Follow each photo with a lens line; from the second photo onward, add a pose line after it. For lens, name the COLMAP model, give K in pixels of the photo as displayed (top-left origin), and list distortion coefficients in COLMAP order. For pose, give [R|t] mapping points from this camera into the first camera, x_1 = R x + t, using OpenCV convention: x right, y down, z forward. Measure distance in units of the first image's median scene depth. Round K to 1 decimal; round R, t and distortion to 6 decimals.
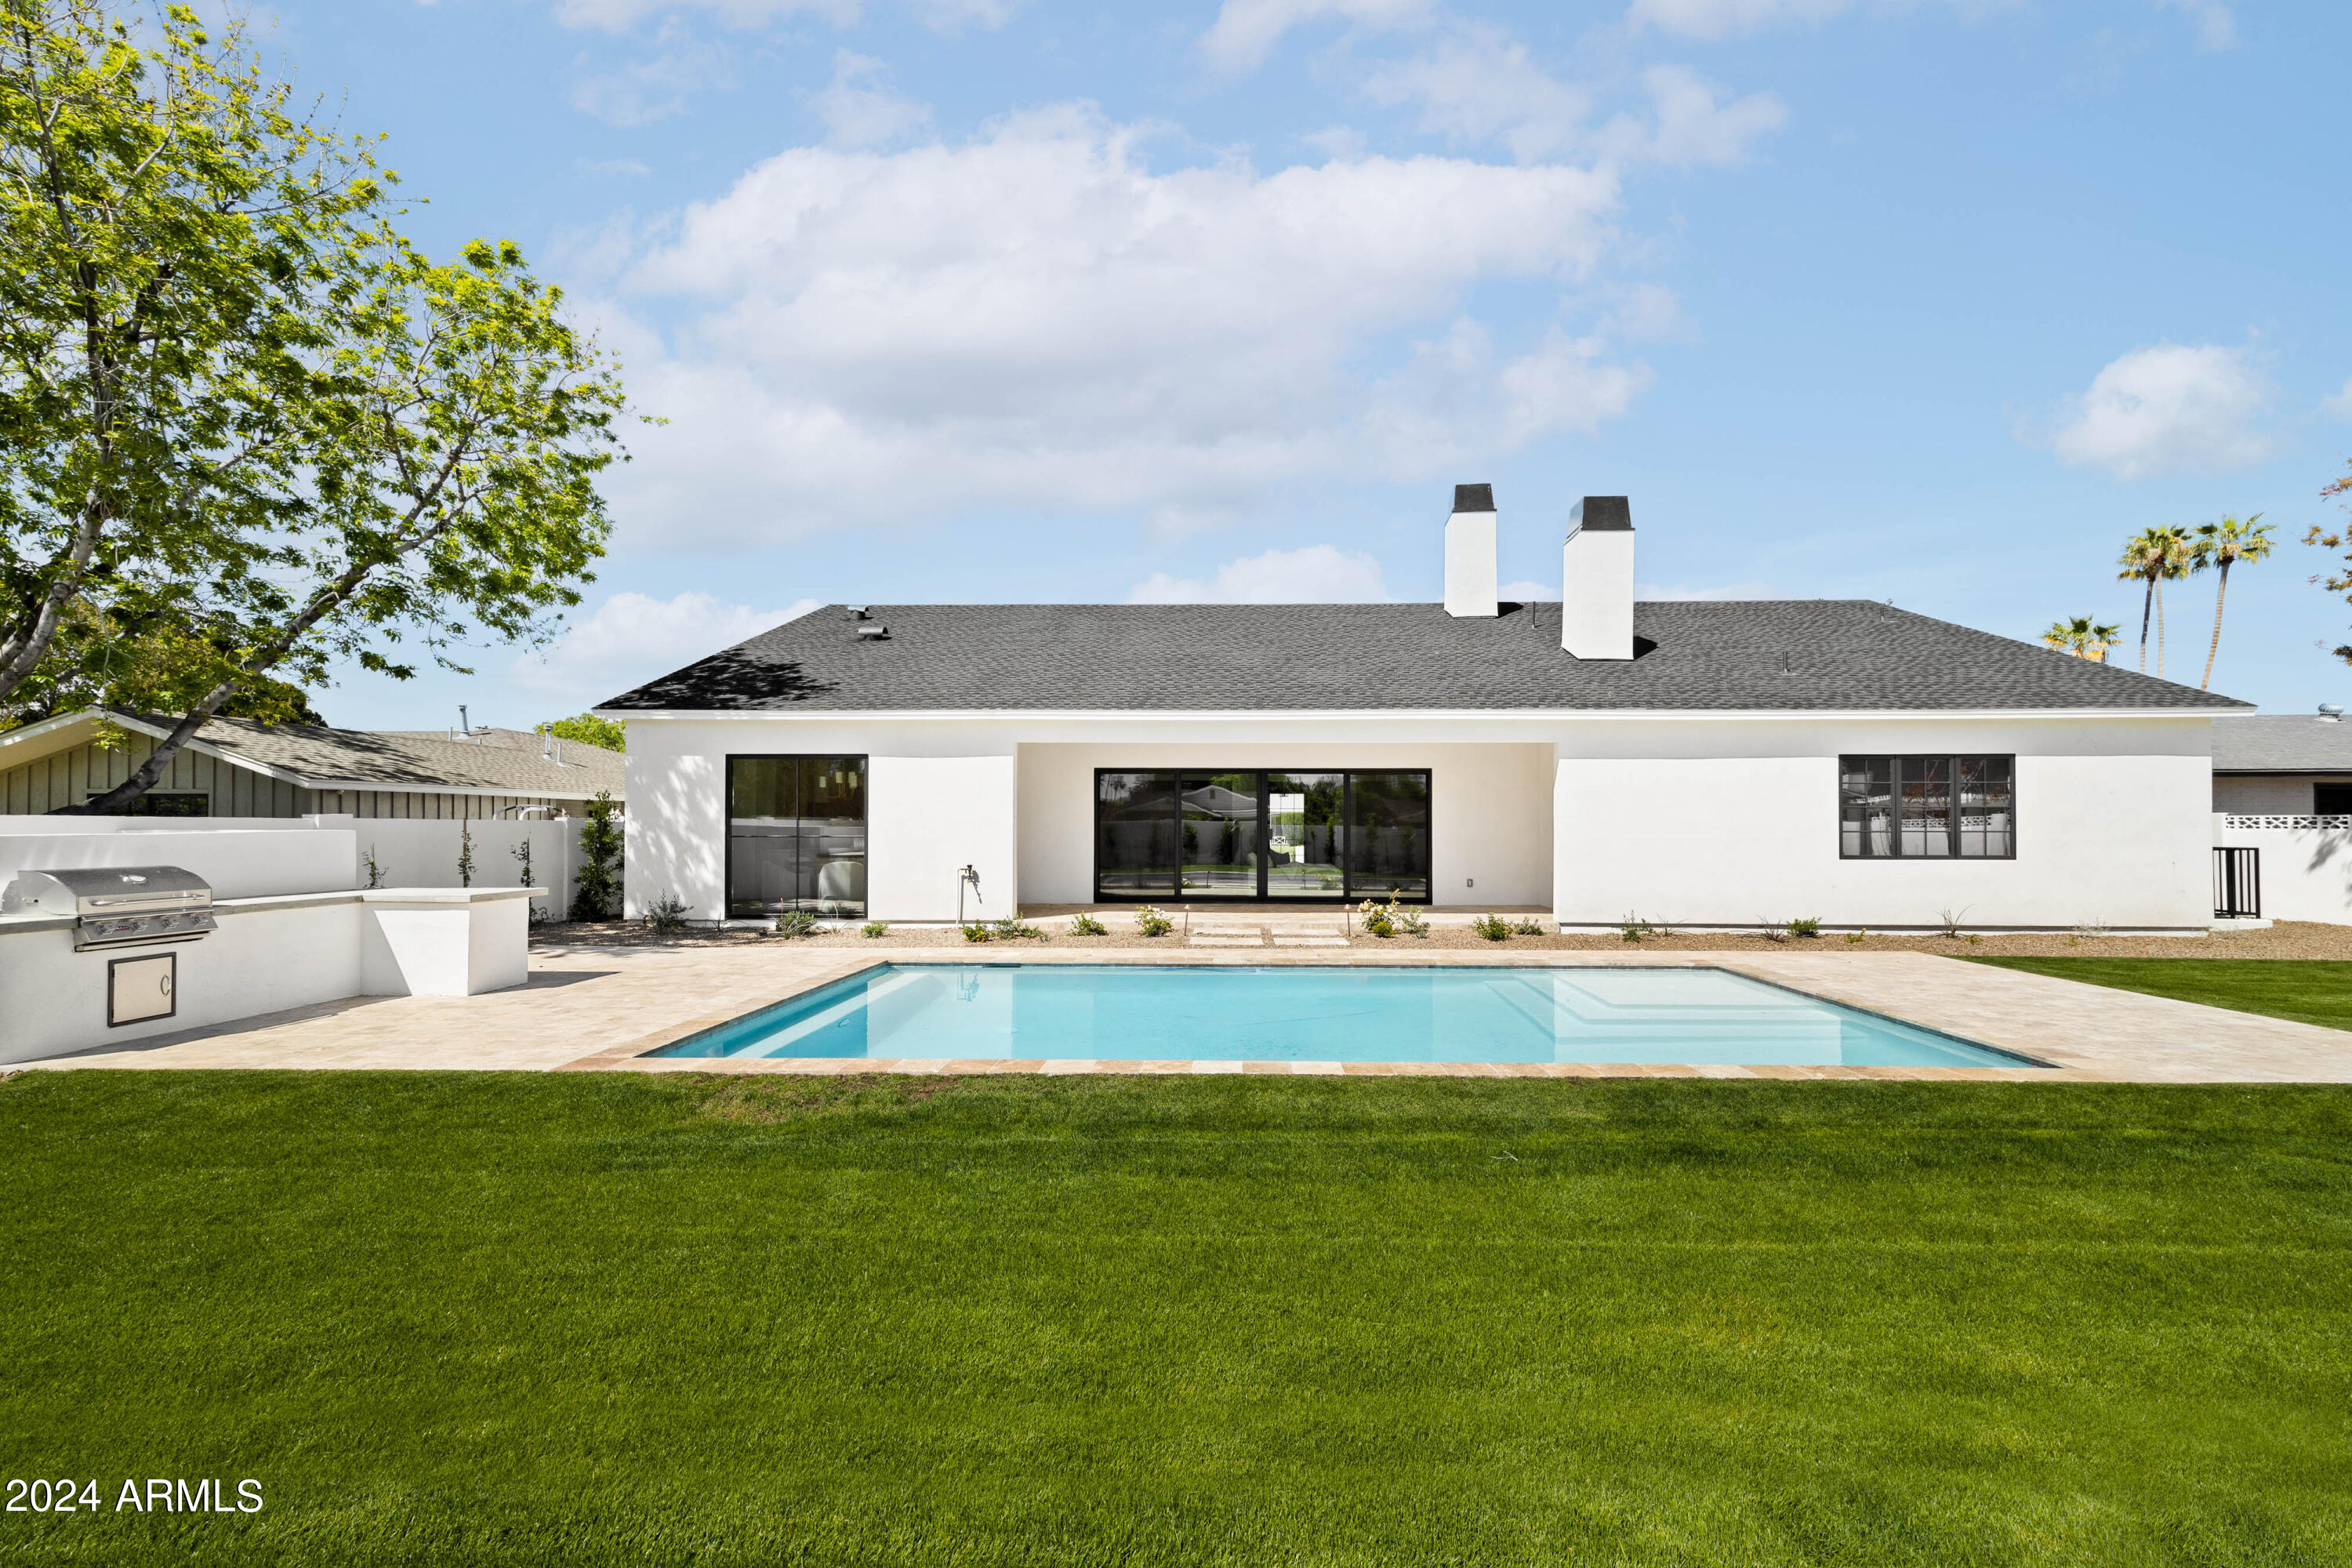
lens RADIAL K [[983.0, 0, 1172.9], [0, 983.0, 792.5], [0, 0, 1]] dist [0.003006, 0.000260]
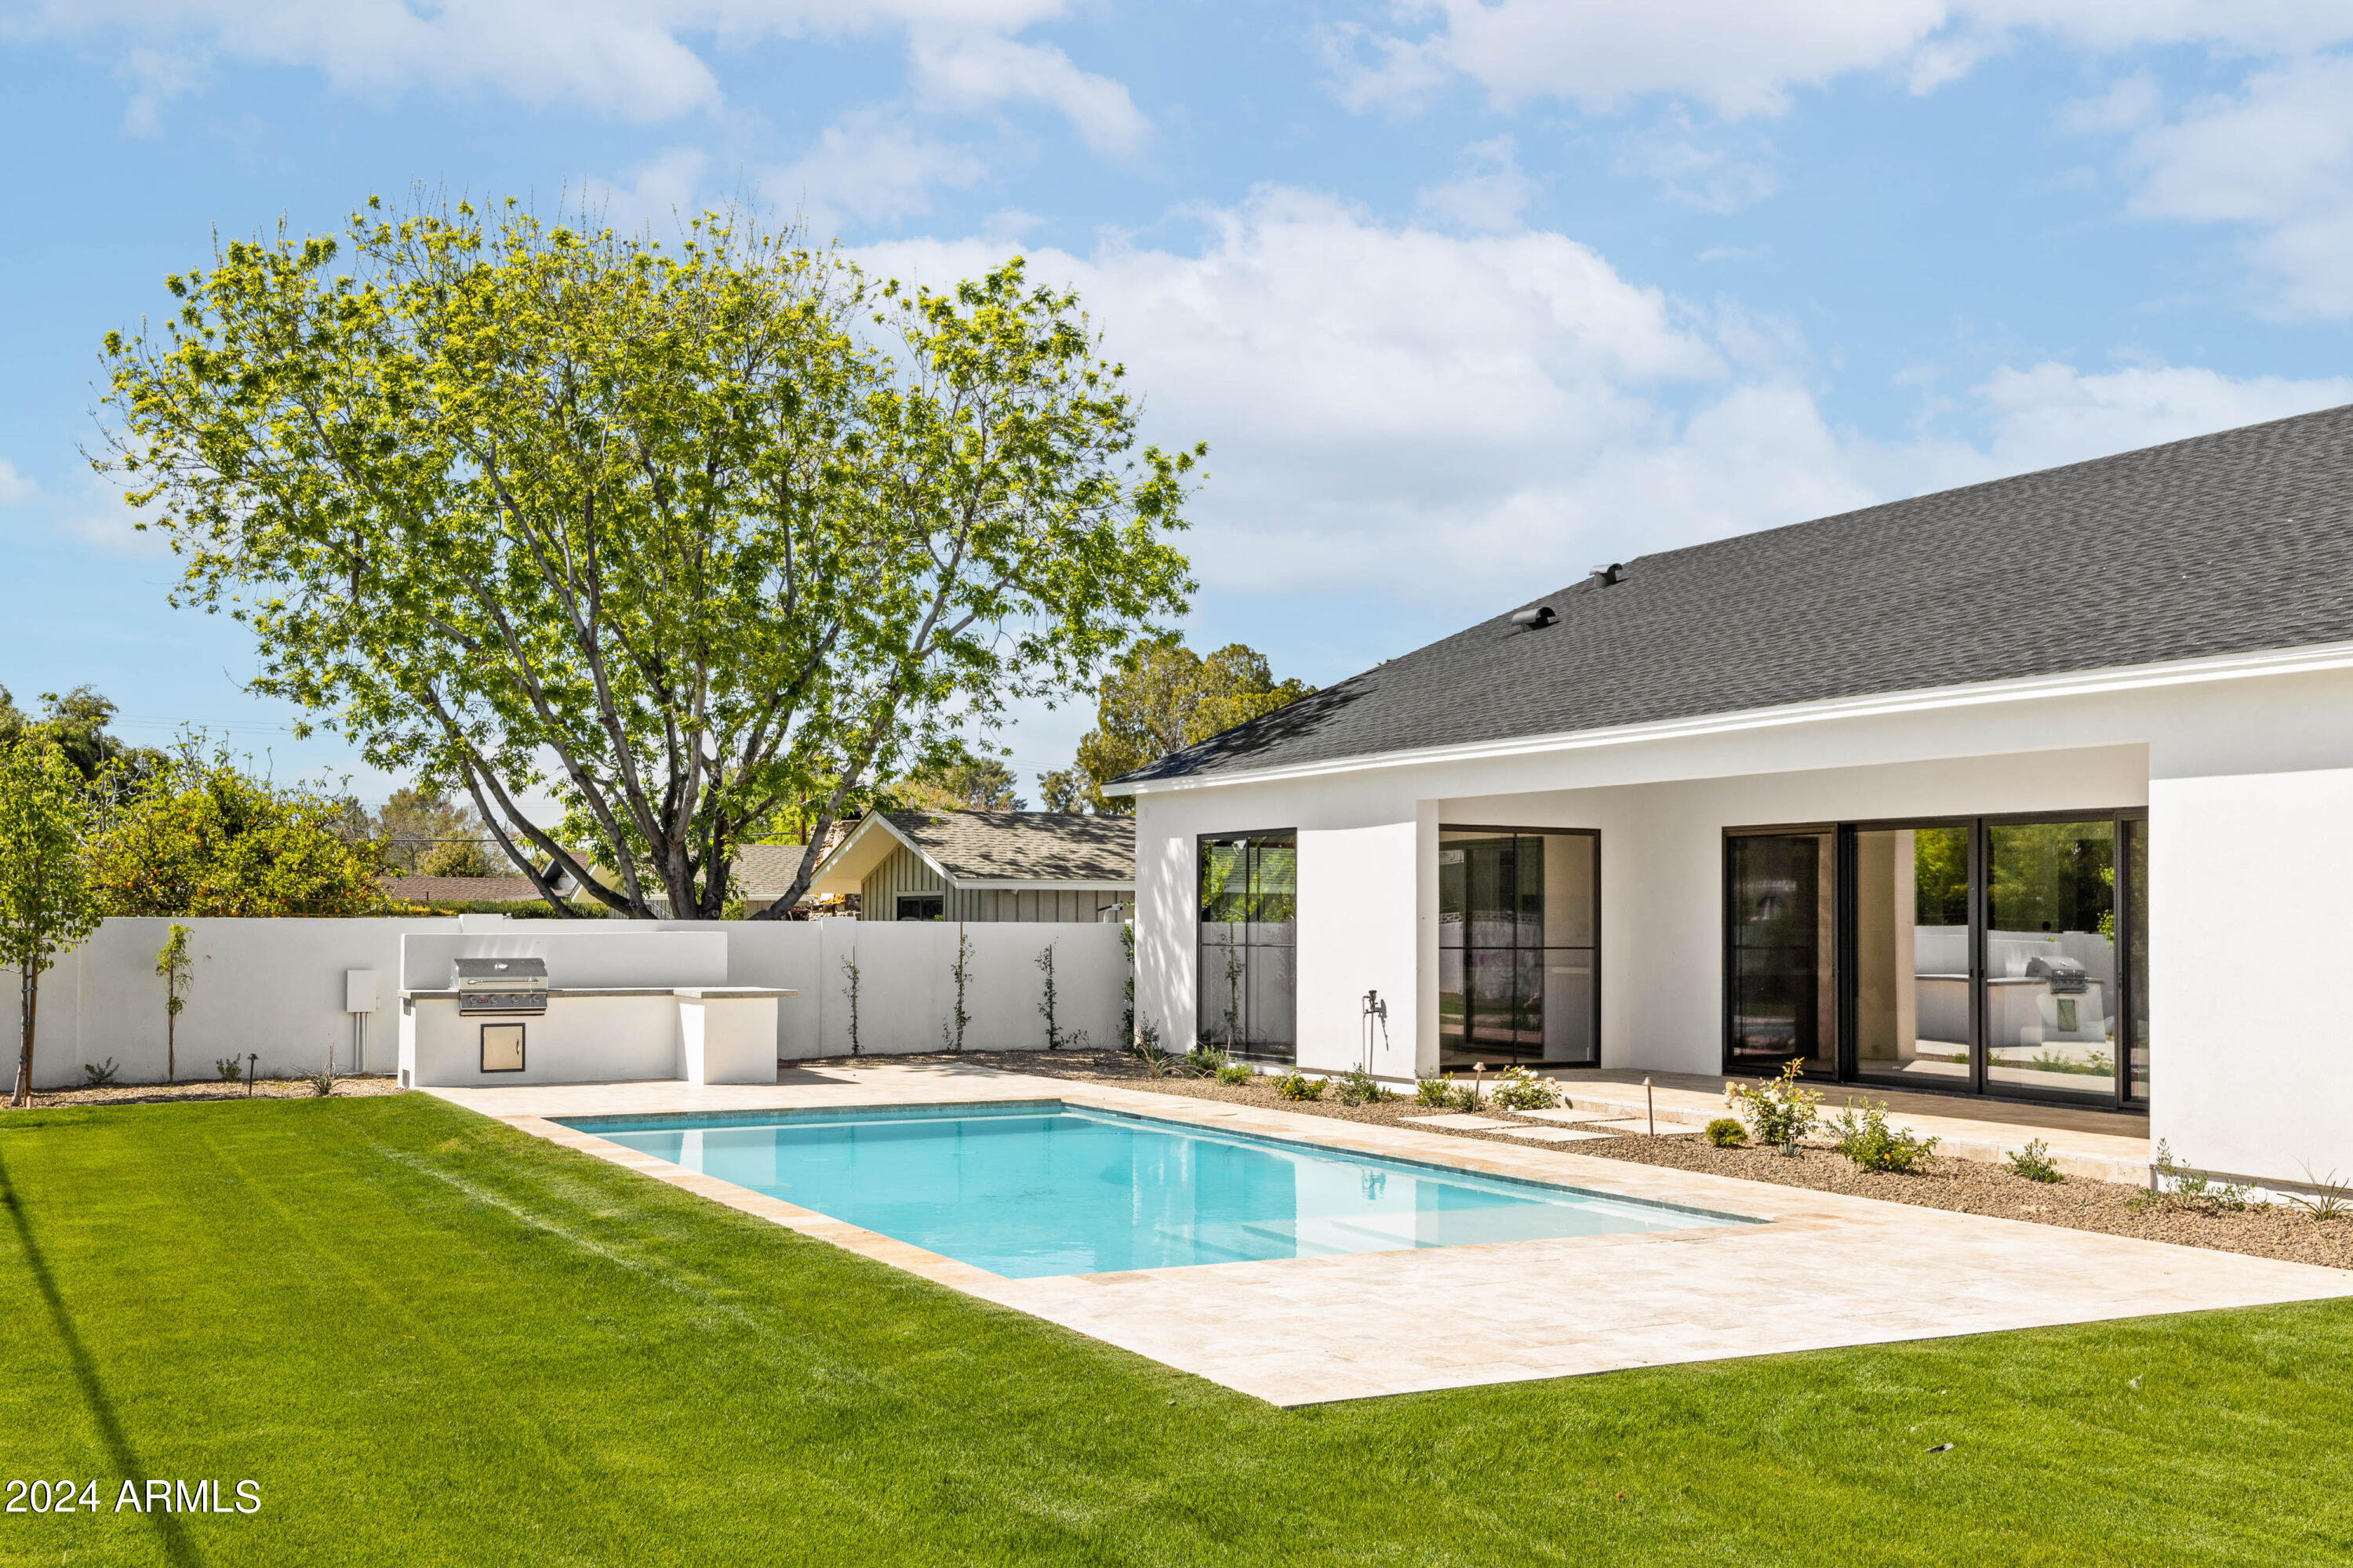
lens RADIAL K [[2204.2, 0, 1173.5], [0, 2204.2, 788.7], [0, 0, 1]] dist [0.004387, 0.000000]
pose [[0.506307, -0.050438, -0.860877, 0.993483], [0.023236, 0.998724, -0.044848, 0.001008], [0.862040, 0.002704, 0.506833, 0.129642]]
